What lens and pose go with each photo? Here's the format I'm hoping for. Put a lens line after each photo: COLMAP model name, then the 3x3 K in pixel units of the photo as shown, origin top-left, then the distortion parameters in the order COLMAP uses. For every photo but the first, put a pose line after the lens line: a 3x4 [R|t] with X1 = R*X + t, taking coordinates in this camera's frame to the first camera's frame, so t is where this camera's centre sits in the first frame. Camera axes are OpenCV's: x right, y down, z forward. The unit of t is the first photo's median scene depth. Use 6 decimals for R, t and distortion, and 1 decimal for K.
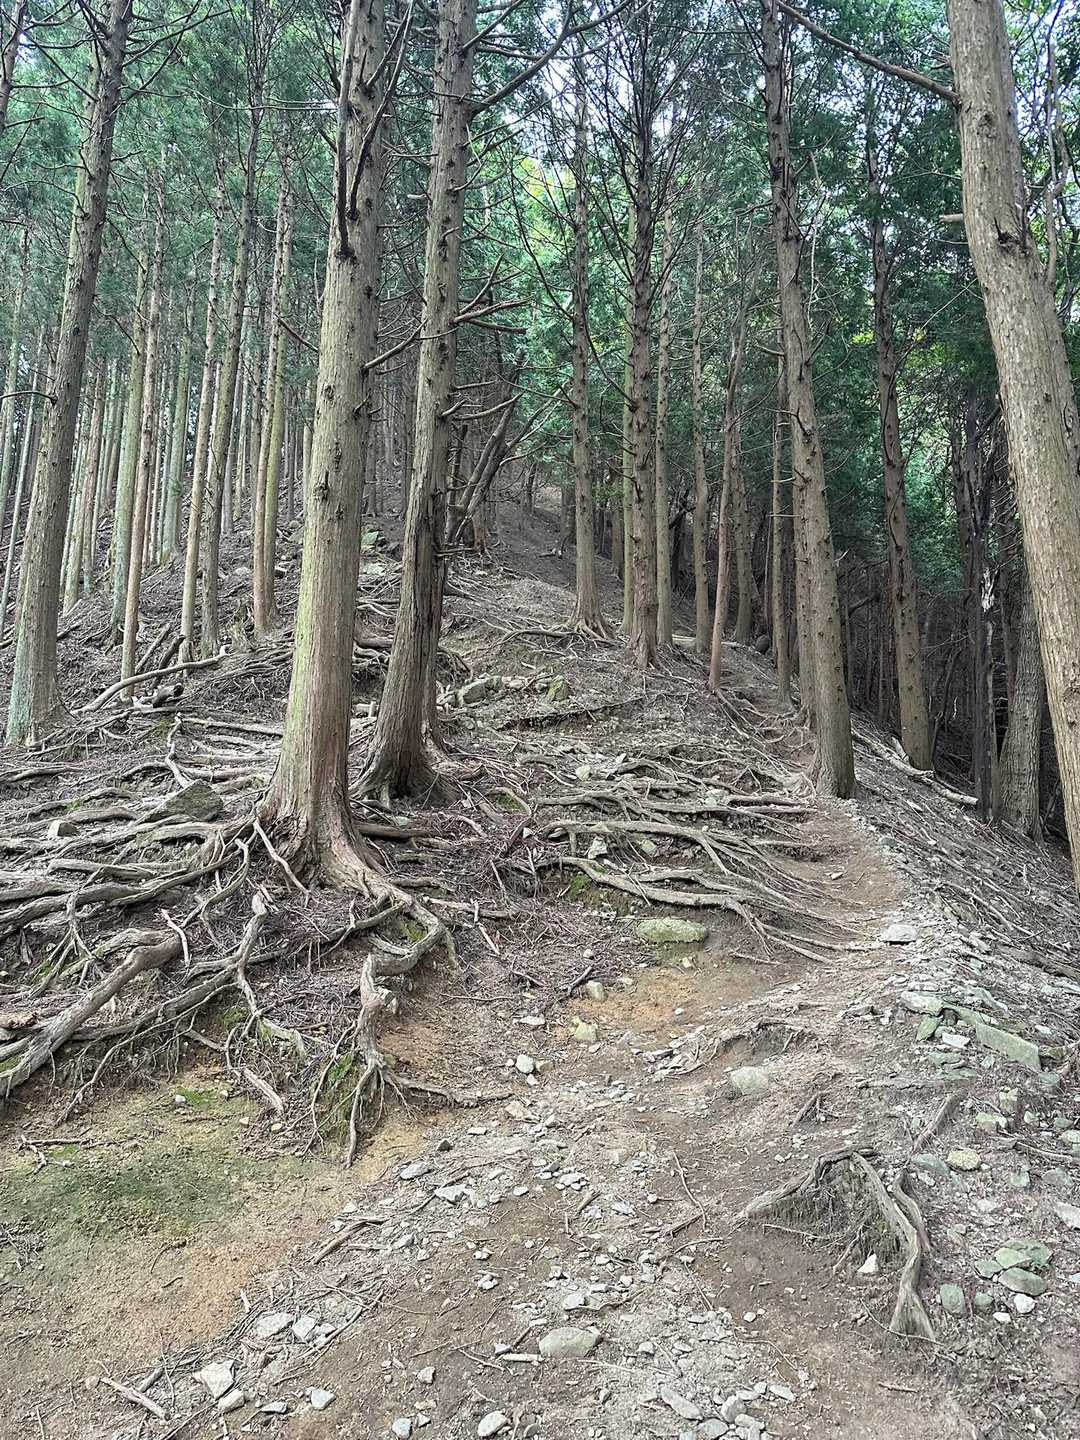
lens RADIAL K [[1026.5, 0, 540.0], [0, 1026.5, 720.0], [0, 0, 1]] dist [0.029068, -0.000681]
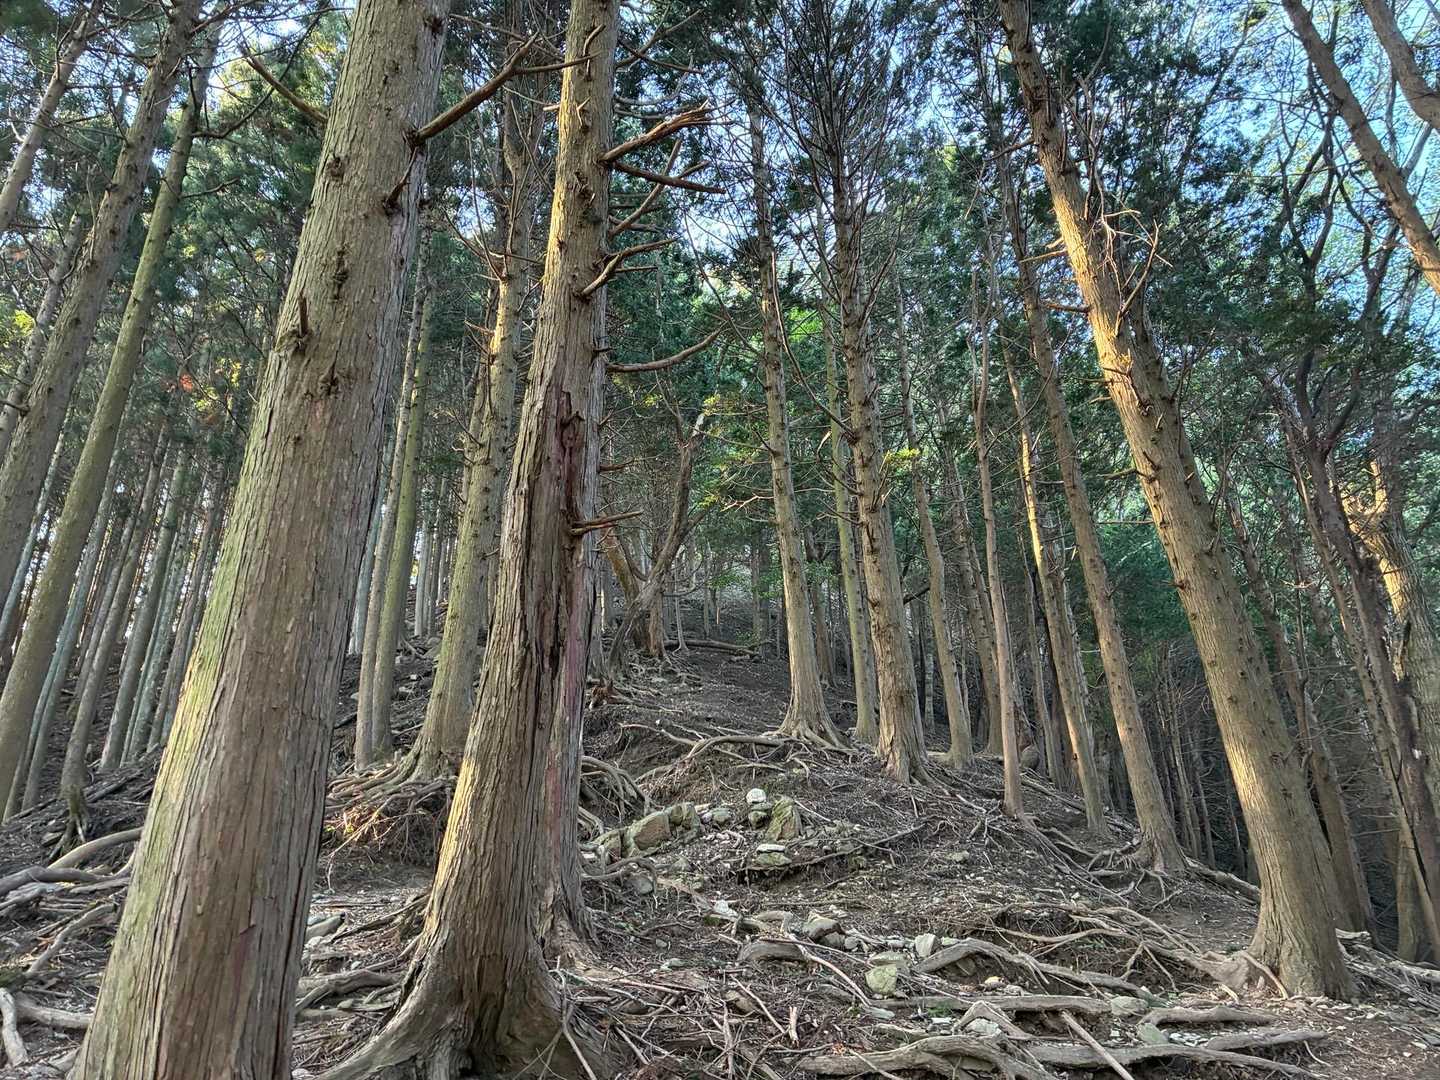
lens RADIAL K [[1026.5, 0, 720.0], [0, 1026.5, 540.0], [0, 0, 1]] dist [0.029068, -0.000681]
pose [[0.999122, -0.040691, 0.010012, -0.024915], [0.041783, 0.949206, -0.311870, 0.002685], [0.003187, 0.312015, 0.950072, 0.392554]]
